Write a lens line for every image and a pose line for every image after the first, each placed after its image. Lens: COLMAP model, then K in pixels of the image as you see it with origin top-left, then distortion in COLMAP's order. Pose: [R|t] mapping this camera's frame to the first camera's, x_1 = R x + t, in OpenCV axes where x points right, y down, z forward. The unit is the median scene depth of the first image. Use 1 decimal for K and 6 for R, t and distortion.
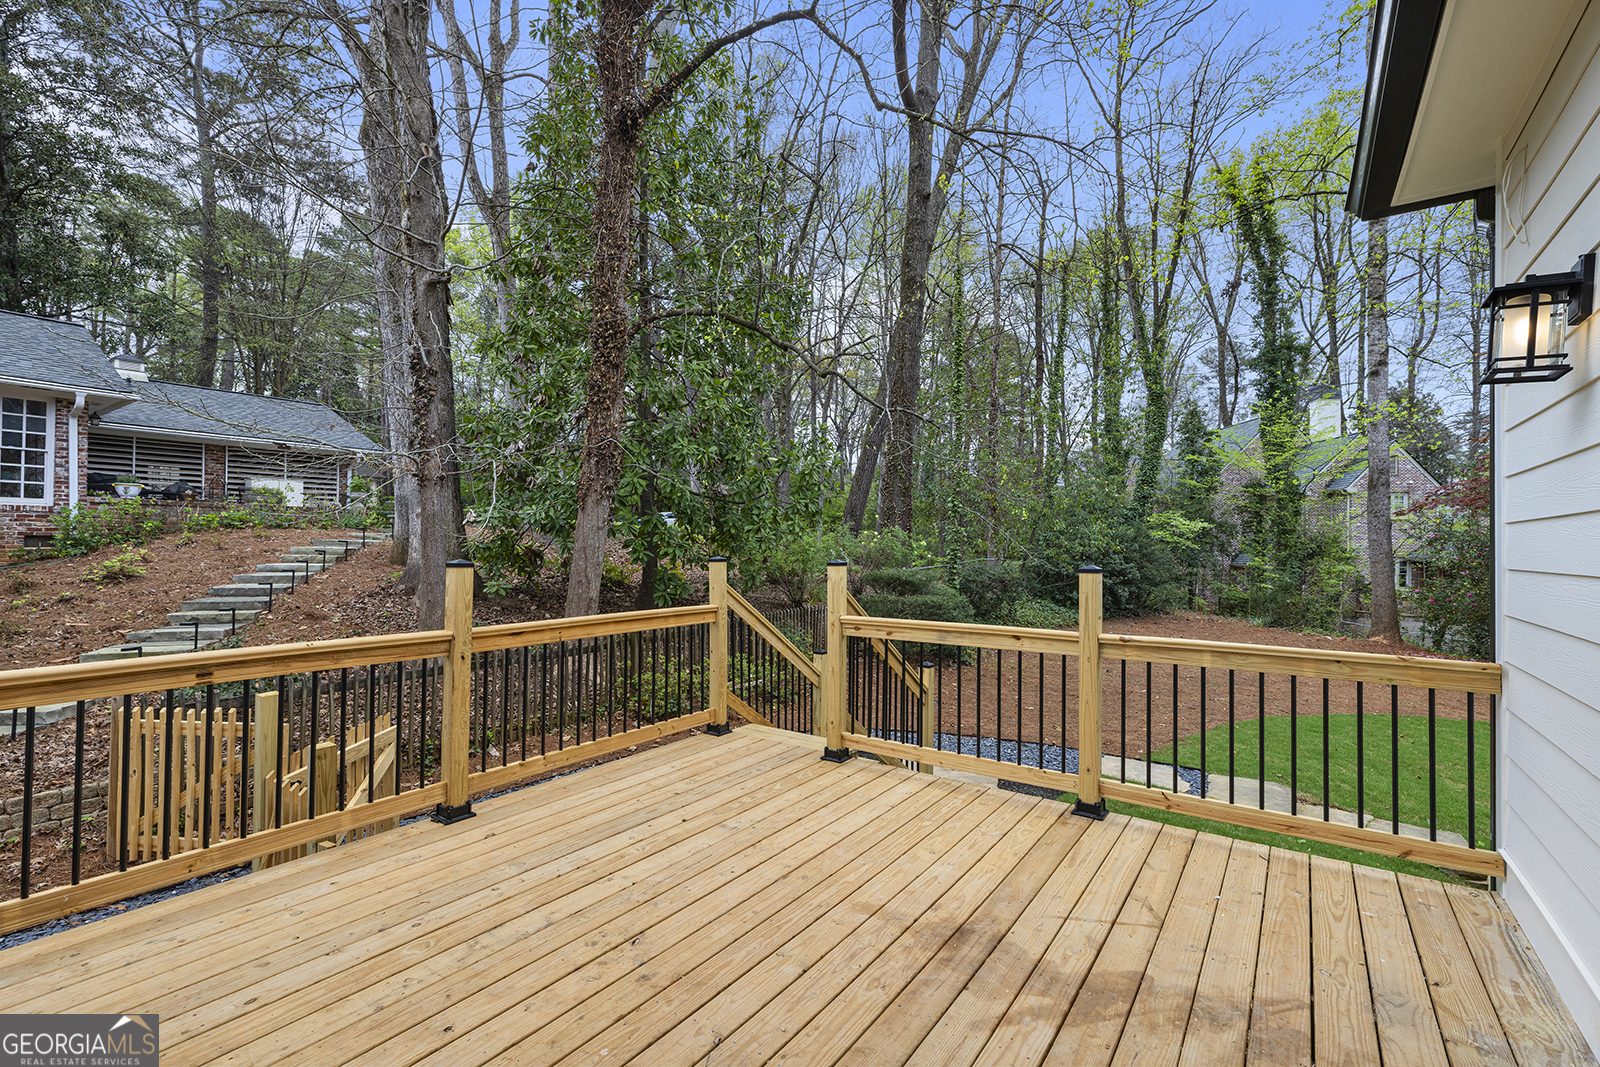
lens RADIAL K [[710.8, 0, 801.7], [0, 710.8, 537.5], [0, 0, 1]] dist [-0.001496, -0.000017]
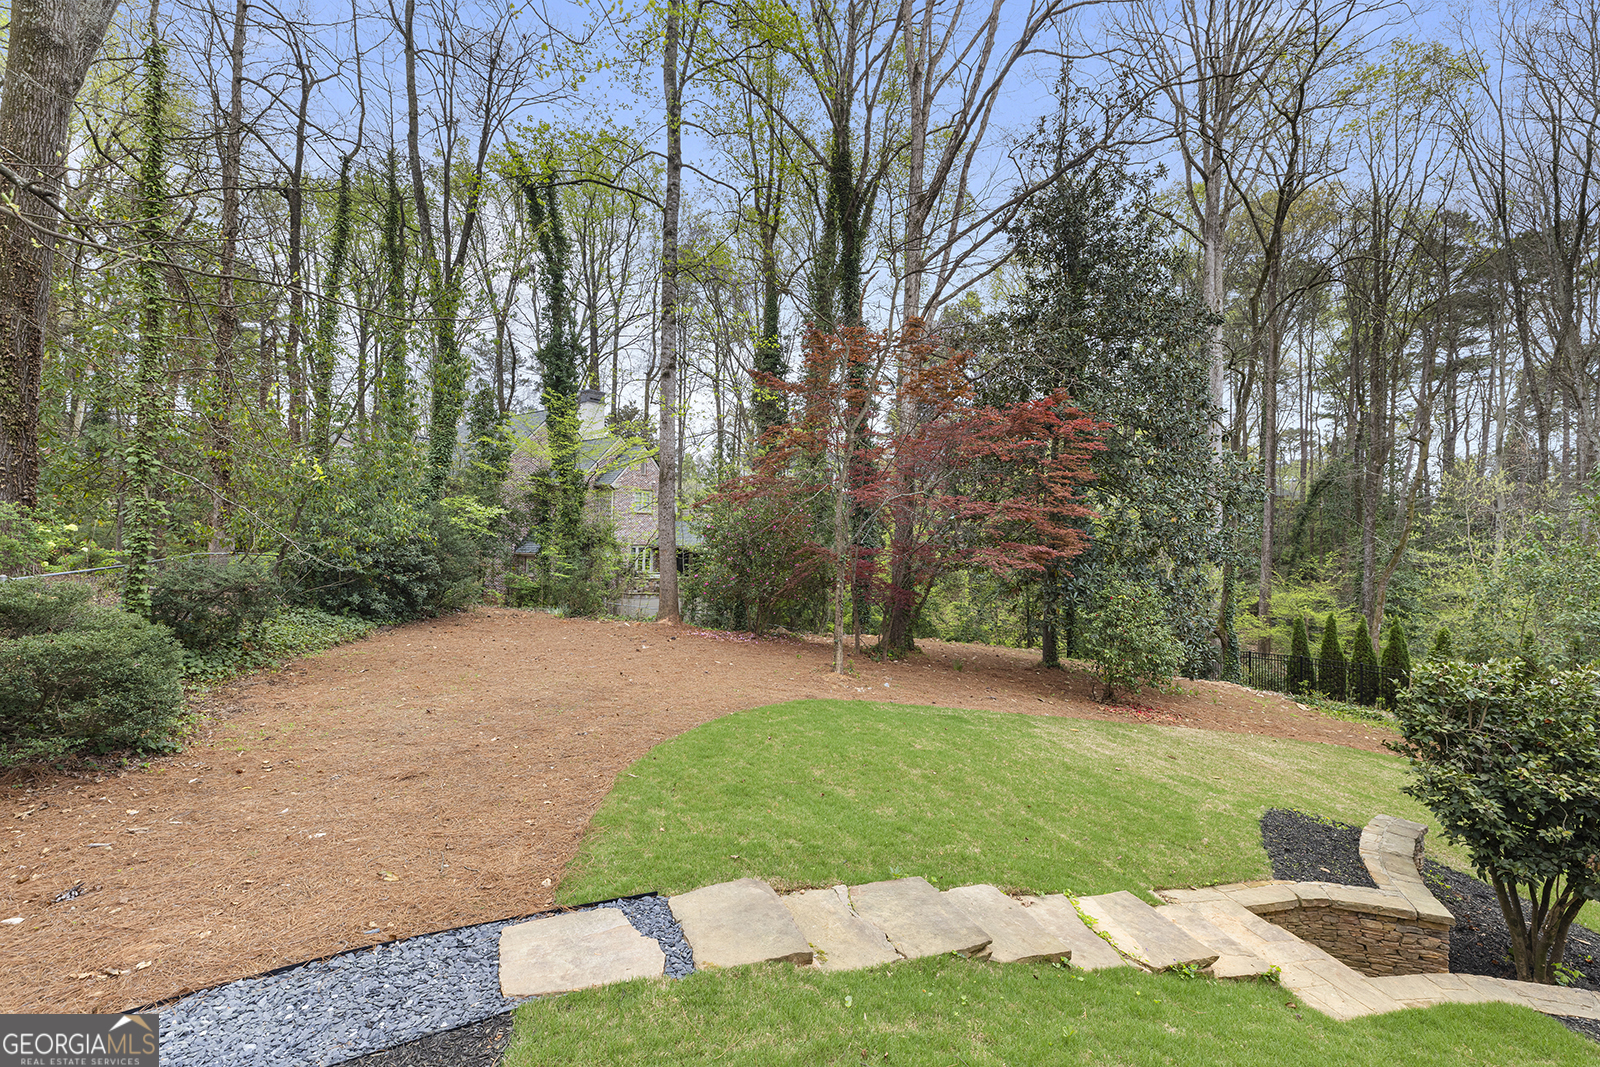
lens RADIAL K [[710.8, 0, 803.7], [0, 710.8, 535.1], [0, 0, 1]] dist [-0.001496, -0.000017]
pose [[0.576605, 0.003965, 0.817014, 0.029983], [-0.014963, 0.999872, 0.005708, 0.001422], [-0.816886, -0.015516, 0.576590, 0.126359]]
